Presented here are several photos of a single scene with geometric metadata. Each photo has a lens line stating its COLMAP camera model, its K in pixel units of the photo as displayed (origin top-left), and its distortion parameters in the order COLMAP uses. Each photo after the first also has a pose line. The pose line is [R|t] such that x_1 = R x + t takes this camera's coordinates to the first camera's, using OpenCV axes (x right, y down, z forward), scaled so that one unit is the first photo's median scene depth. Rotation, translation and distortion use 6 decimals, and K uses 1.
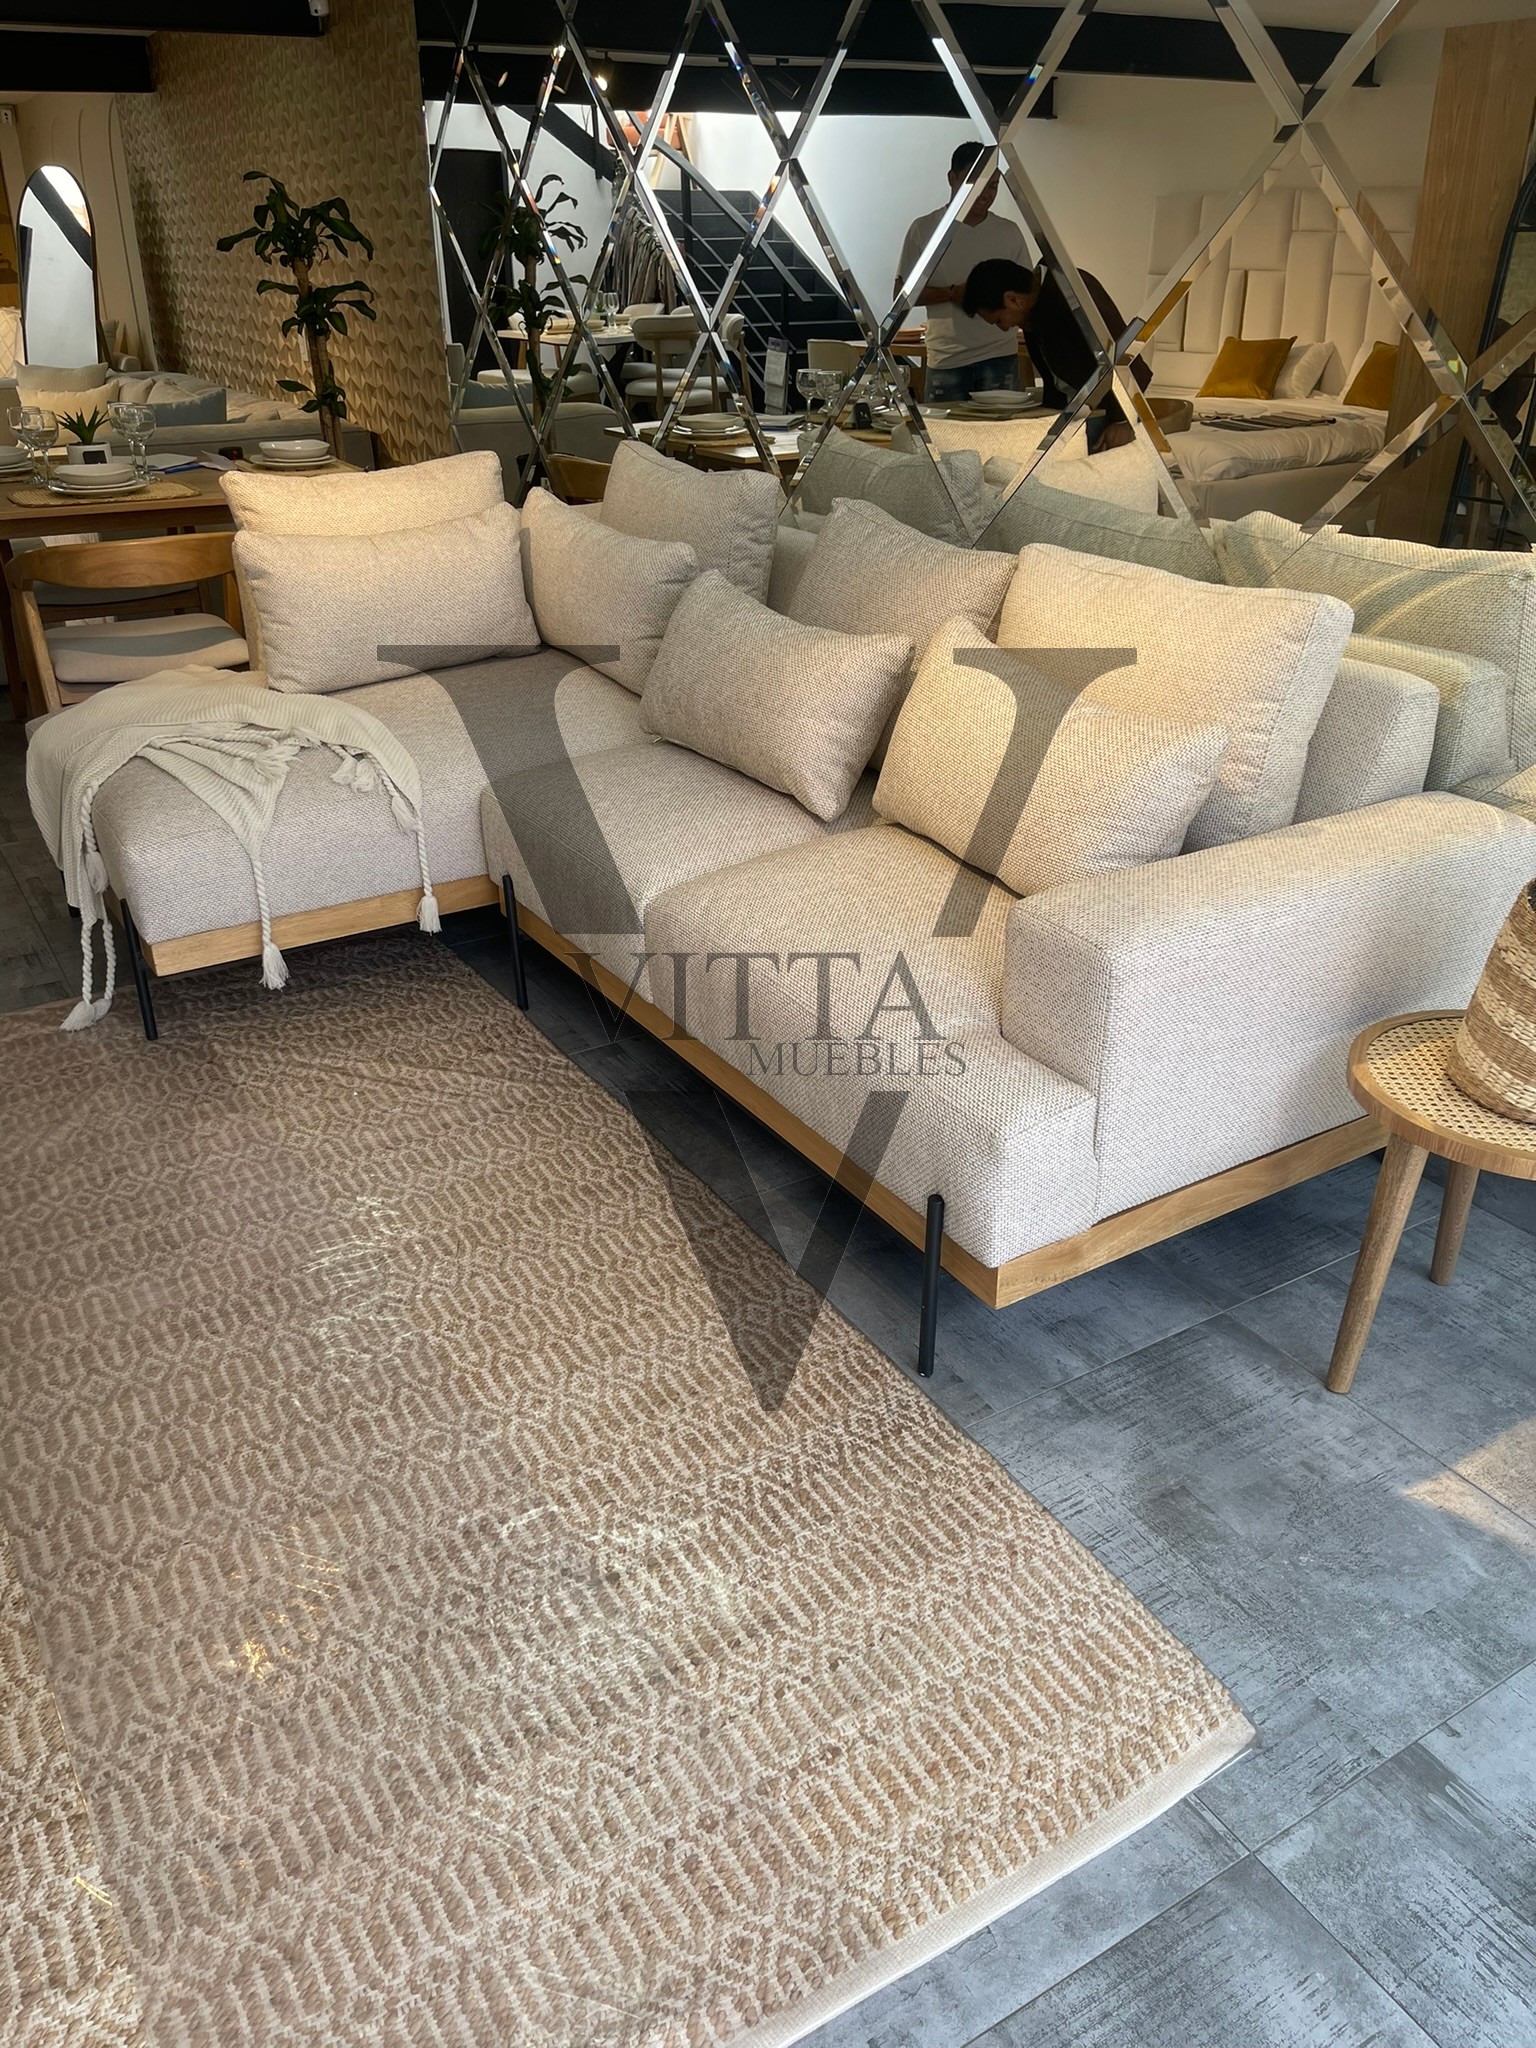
lens RADIAL K [[1541.9, 0, 749.4], [0, 1541.9, 1024.5], [0, 0, 1]] dist [0.059437, -0.069807]
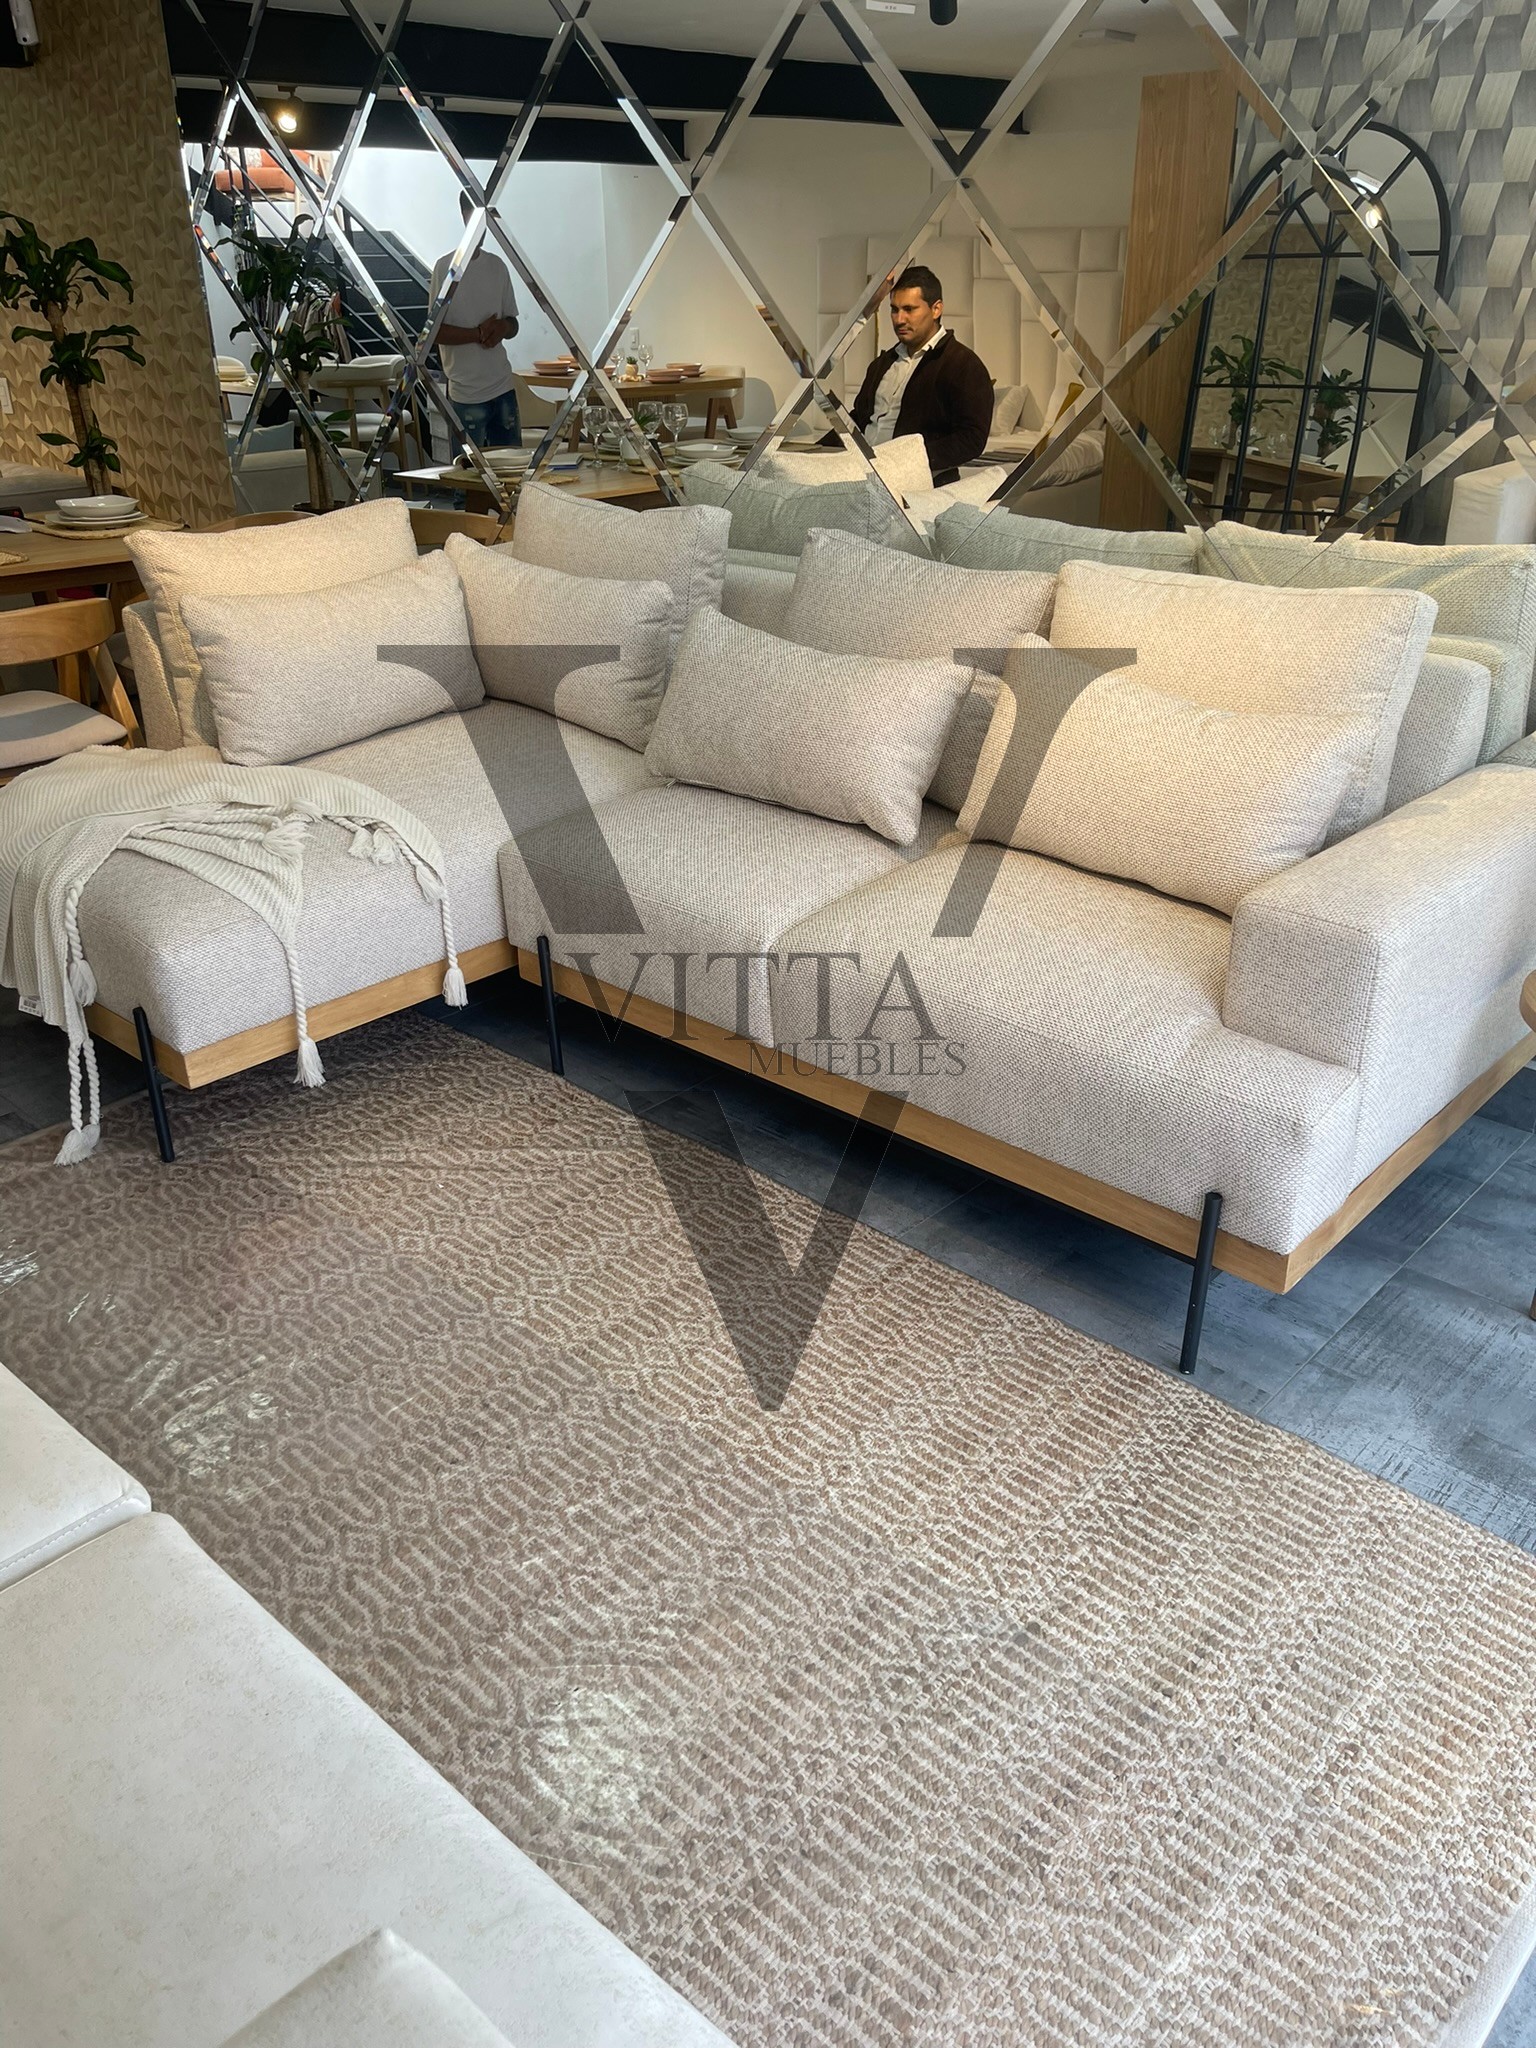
lens RADIAL K [[1540.0, 0, 768.0], [0, 1540.0, 1024.0], [0, 0, 1]] dist [0.066310, -0.085626]
pose [[0.964711, -0.120833, 0.233949, -0.354420], [0.126084, 0.991991, -0.007560, -0.026157], [-0.231161, 0.036790, 0.972220, 0.066943]]
